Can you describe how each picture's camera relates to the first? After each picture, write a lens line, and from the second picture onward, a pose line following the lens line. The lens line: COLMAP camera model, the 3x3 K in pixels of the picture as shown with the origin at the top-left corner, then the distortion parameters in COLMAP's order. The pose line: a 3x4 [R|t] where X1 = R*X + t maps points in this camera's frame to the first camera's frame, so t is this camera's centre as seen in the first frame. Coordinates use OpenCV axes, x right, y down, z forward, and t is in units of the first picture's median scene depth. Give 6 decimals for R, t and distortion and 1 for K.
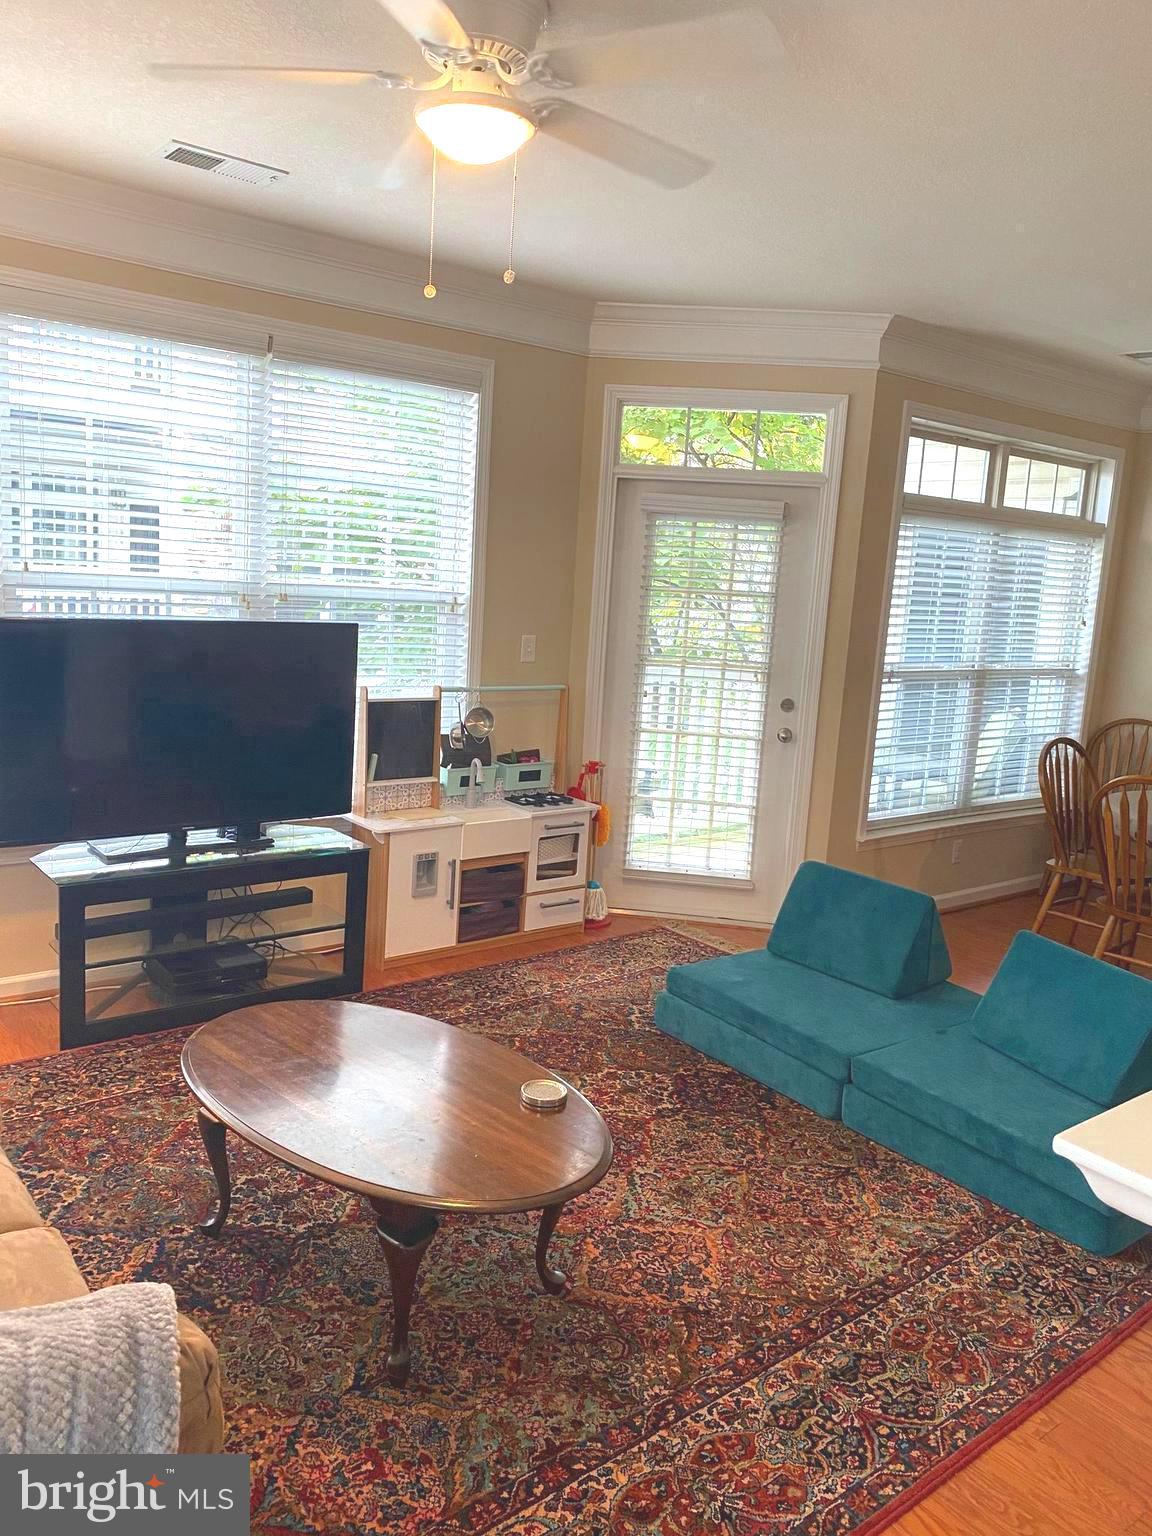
lens RADIAL K [[1197.7, 0, 579.1], [0, 1197.7, 764.8], [0, 0, 1]] dist [0.032796, -0.008881]
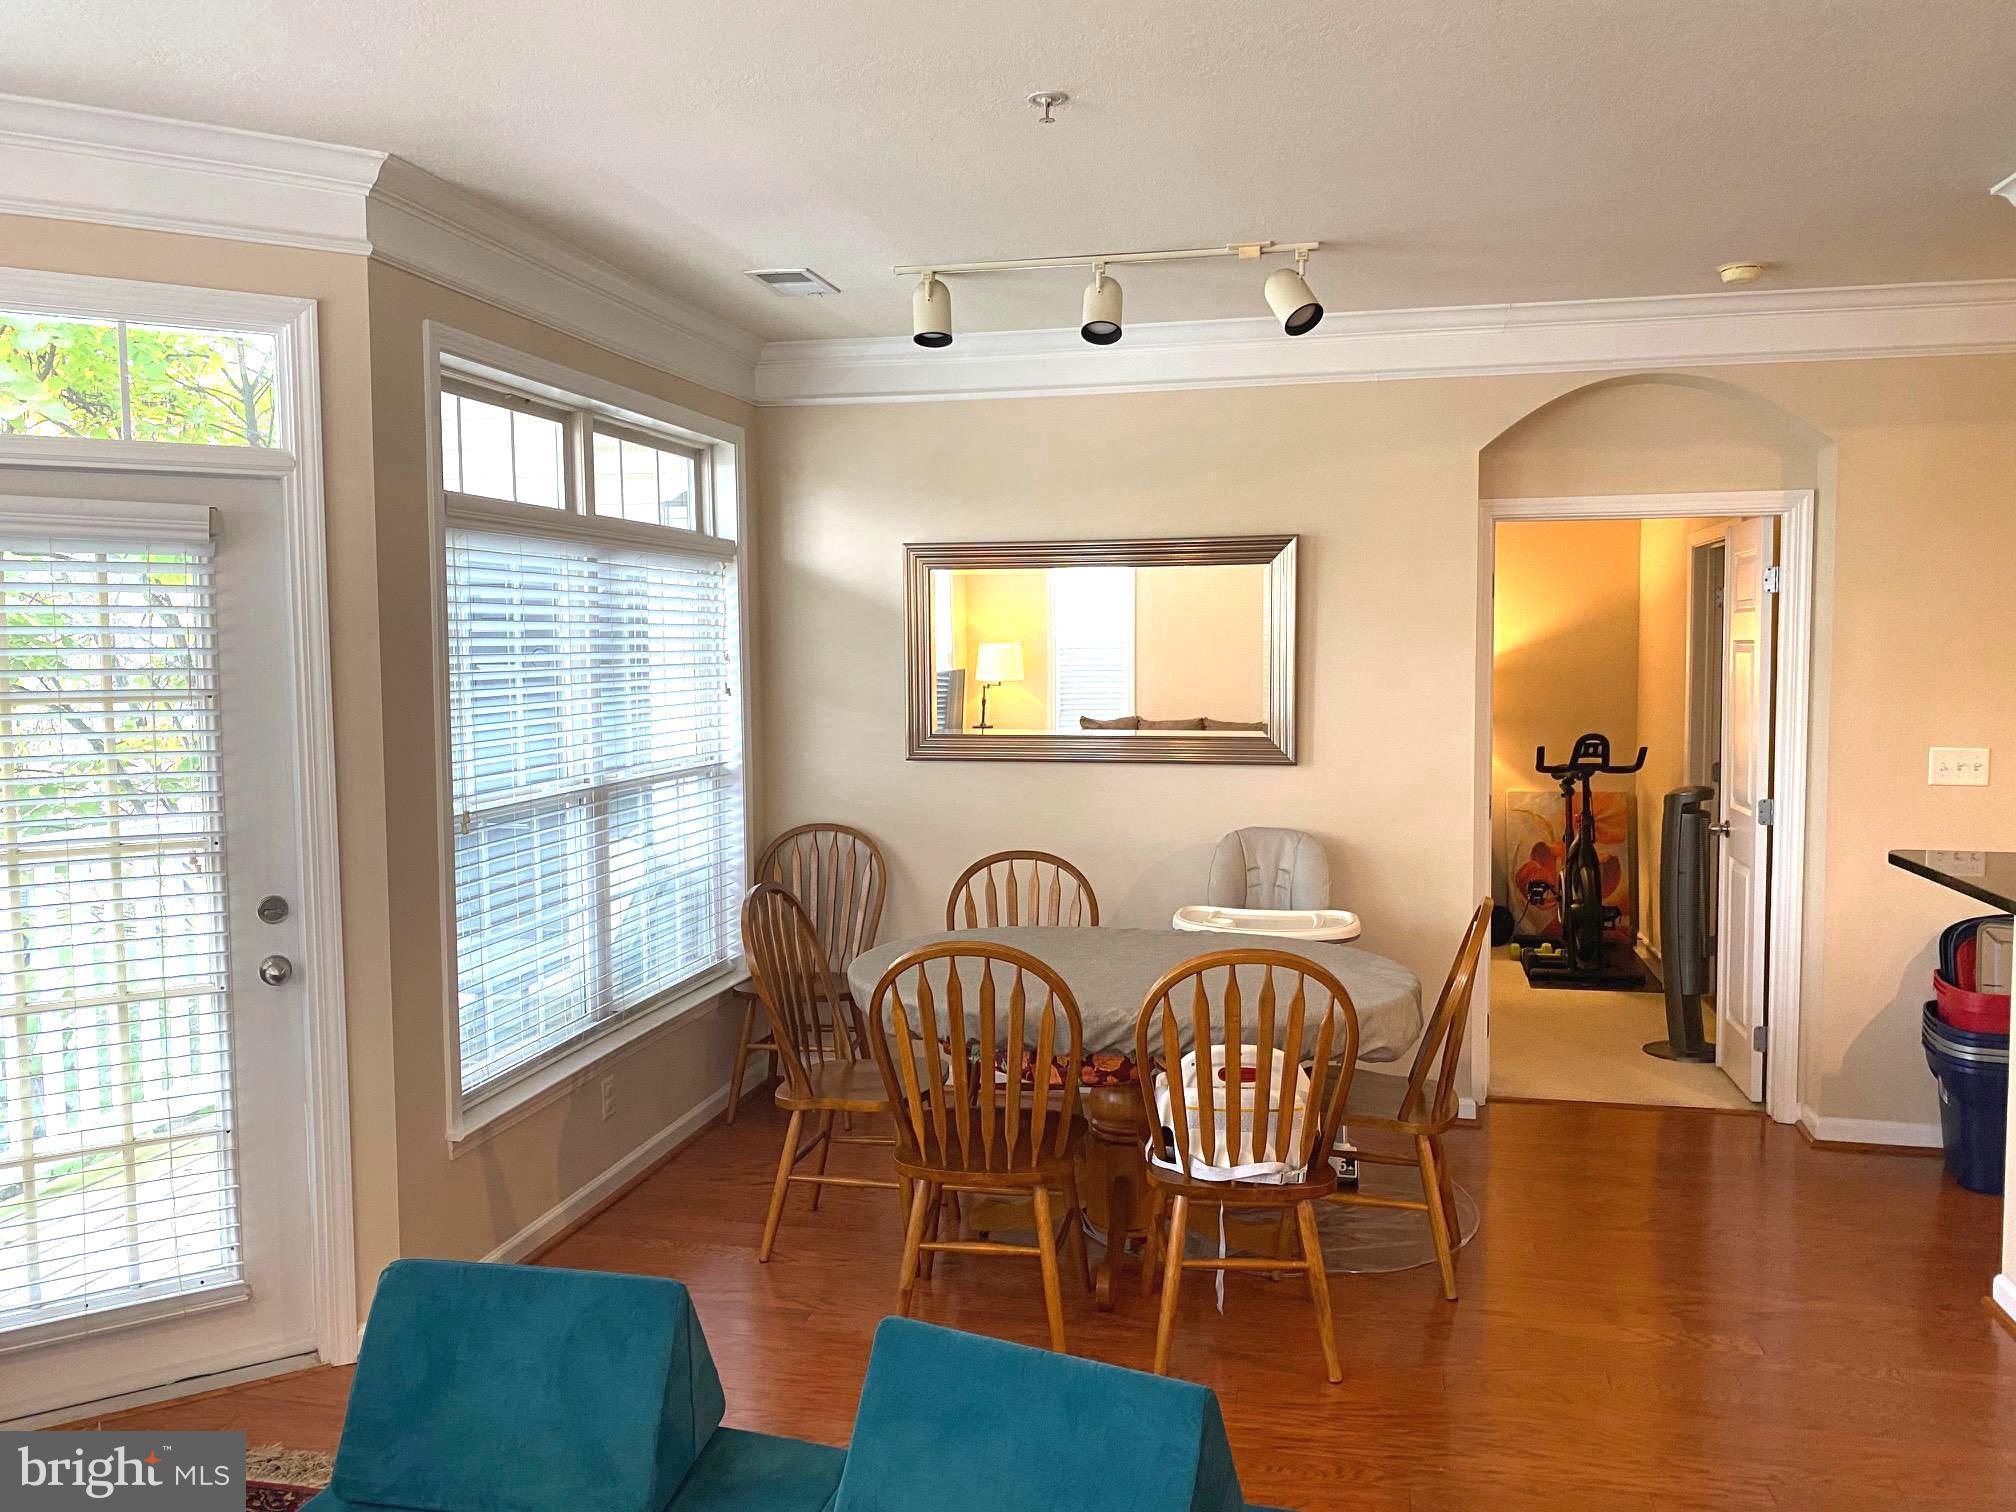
lens RADIAL K [[1572.0, 0, 1007.0], [0, 1572.0, 745.7], [0, 0, 1]] dist [0.032796, -0.008881]
pose [[0.777280, -0.109952, 0.619472, 0.010615], [0.158428, 0.987089, -0.023584, -0.050245], [-0.608881, 0.116473, 0.784664, 0.276863]]
